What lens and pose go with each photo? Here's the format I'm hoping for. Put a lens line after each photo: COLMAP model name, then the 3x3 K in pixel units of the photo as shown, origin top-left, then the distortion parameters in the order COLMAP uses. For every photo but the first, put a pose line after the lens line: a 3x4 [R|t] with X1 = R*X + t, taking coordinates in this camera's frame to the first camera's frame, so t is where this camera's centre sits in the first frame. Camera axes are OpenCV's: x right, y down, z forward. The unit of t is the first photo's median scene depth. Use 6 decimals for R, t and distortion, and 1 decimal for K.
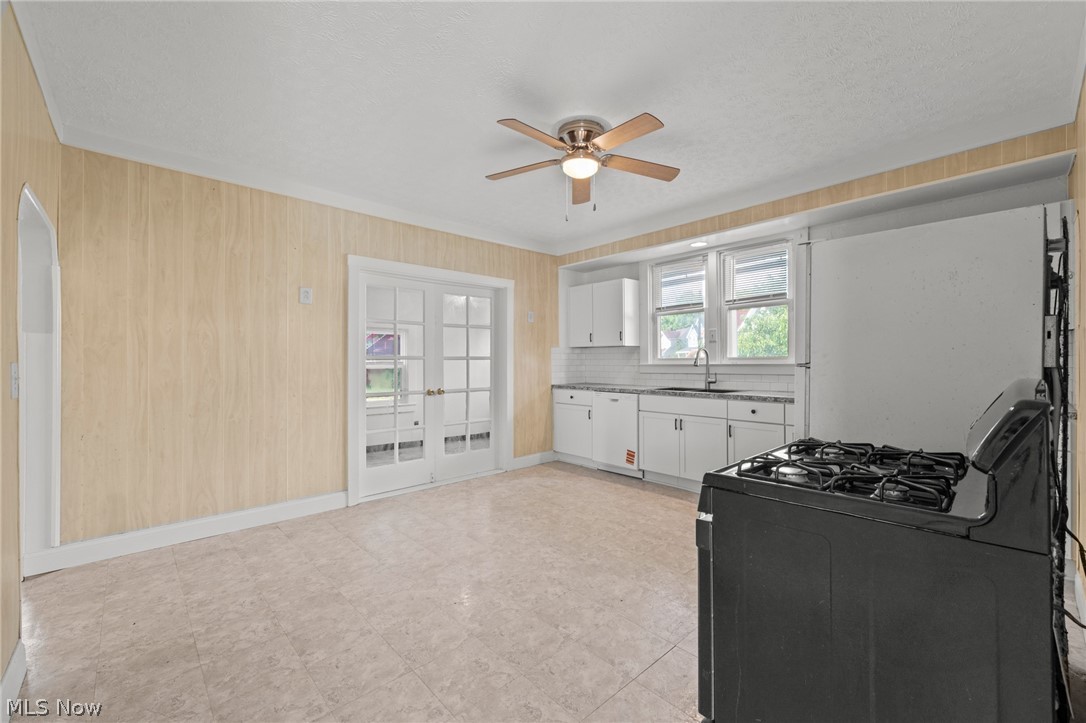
lens RADIAL K [[443.5, 0, 536.7], [0, 443.5, 363.1], [0, 0, 1]] dist [0.001660, 0.000157]
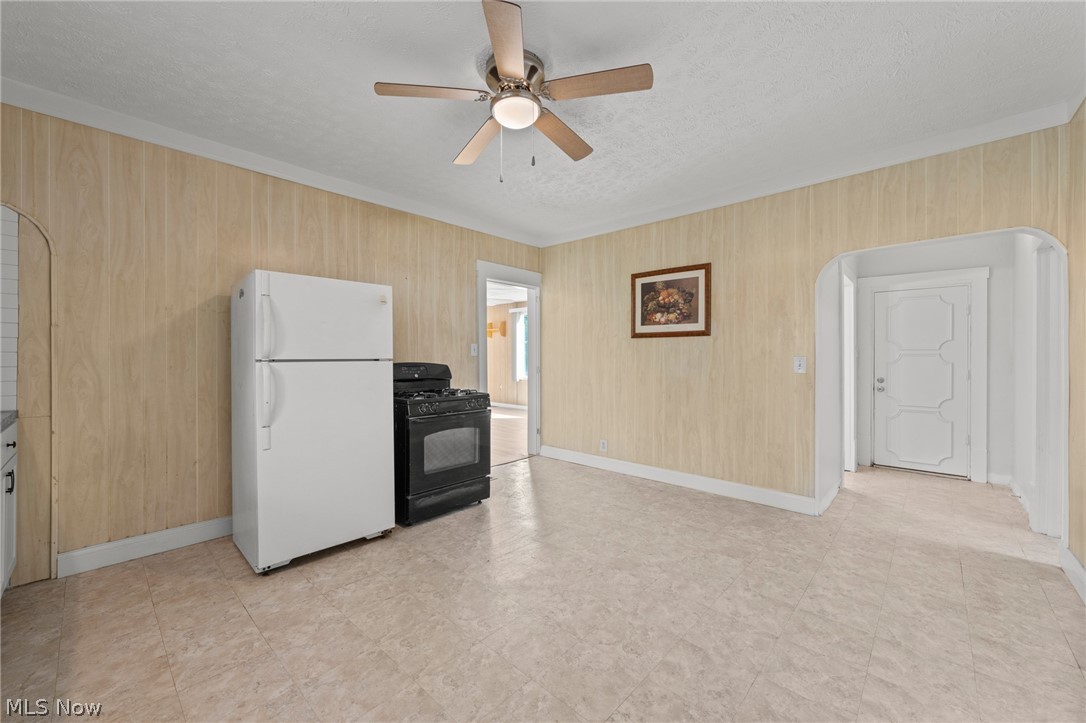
lens RADIAL K [[428.5, 0, 543.5], [0, 428.5, 357.5], [0, 0, 1]] dist [0.000229, -0.000629]
pose [[-0.995622, 0.004938, -0.093343, 0.101455], [0.004435, 0.999974, 0.005599, -0.005517], [0.093368, 0.005161, -0.995618, 1.456004]]
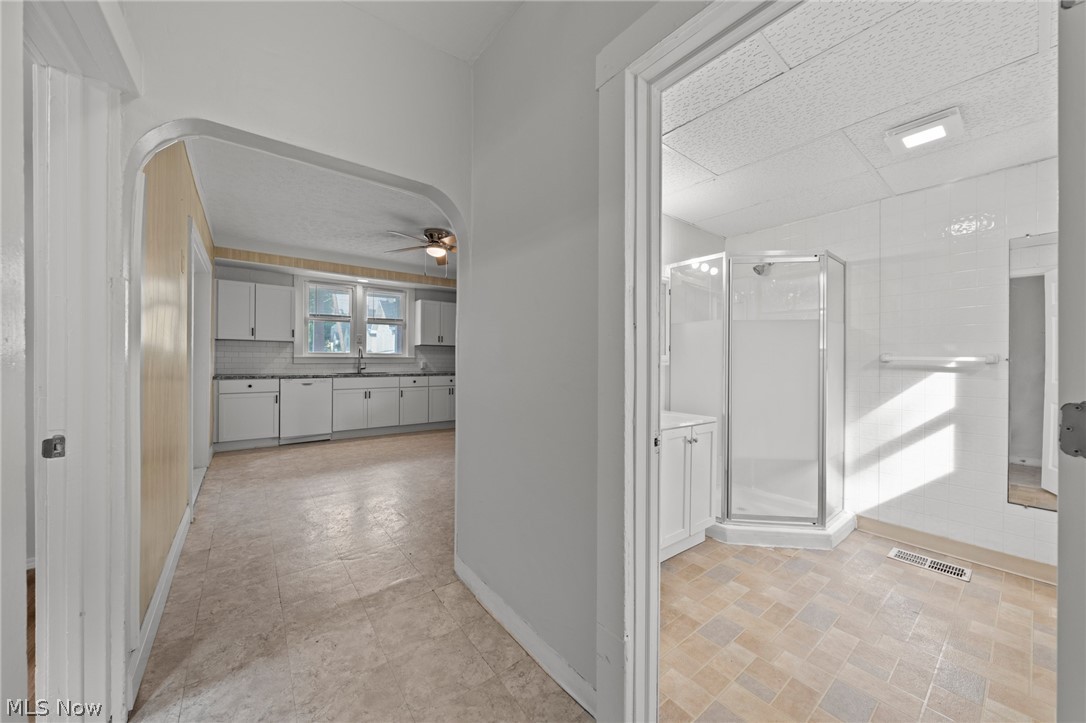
lens RADIAL K [[399.0, 0, 544.7], [0, 399.0, 362.3], [0, 0, 1]] dist [-0.001056, -0.000293]
pose [[0.090939, -0.002006, 0.995854, -1.280668], [-0.005037, 0.999984, 0.002475, 0.019548], [-0.995844, -0.005242, 0.090927, 0.308555]]
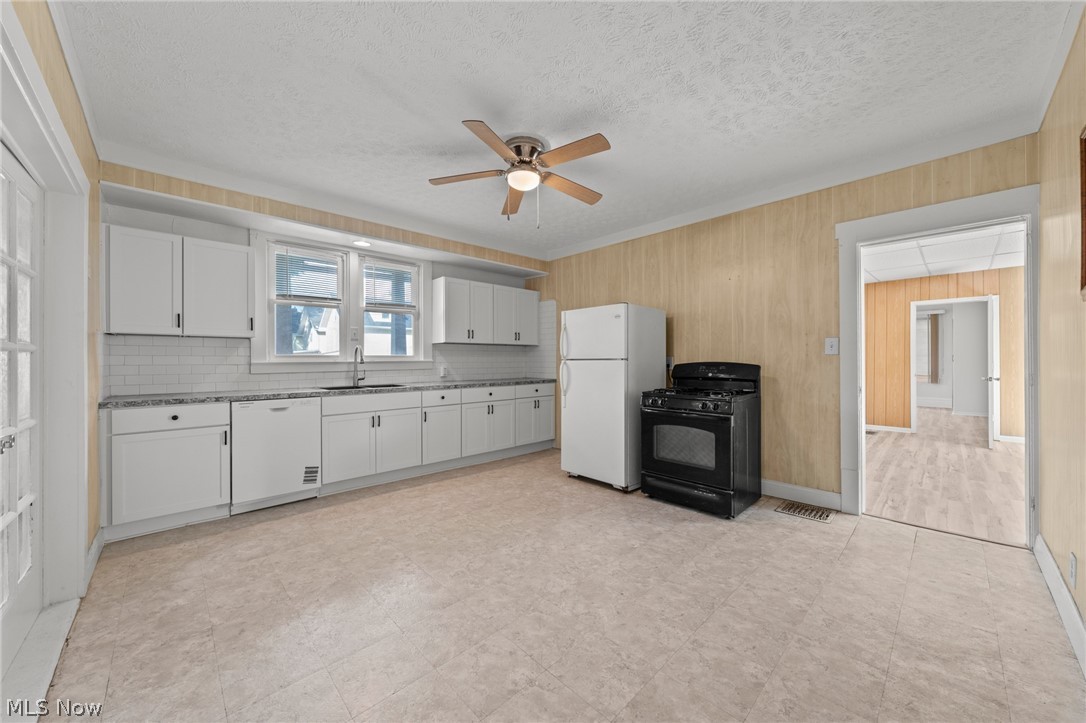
lens RADIAL K [[399.0, 0, 538.8], [0, 399.0, 360.8], [0, 0, 1]] dist [-0.001056, -0.000293]
pose [[-0.020803, 0.001603, 0.999782, -0.730817], [0.007396, 0.999972, -0.001450, 0.007491], [-0.999756, 0.007364, -0.020814, 0.809196]]
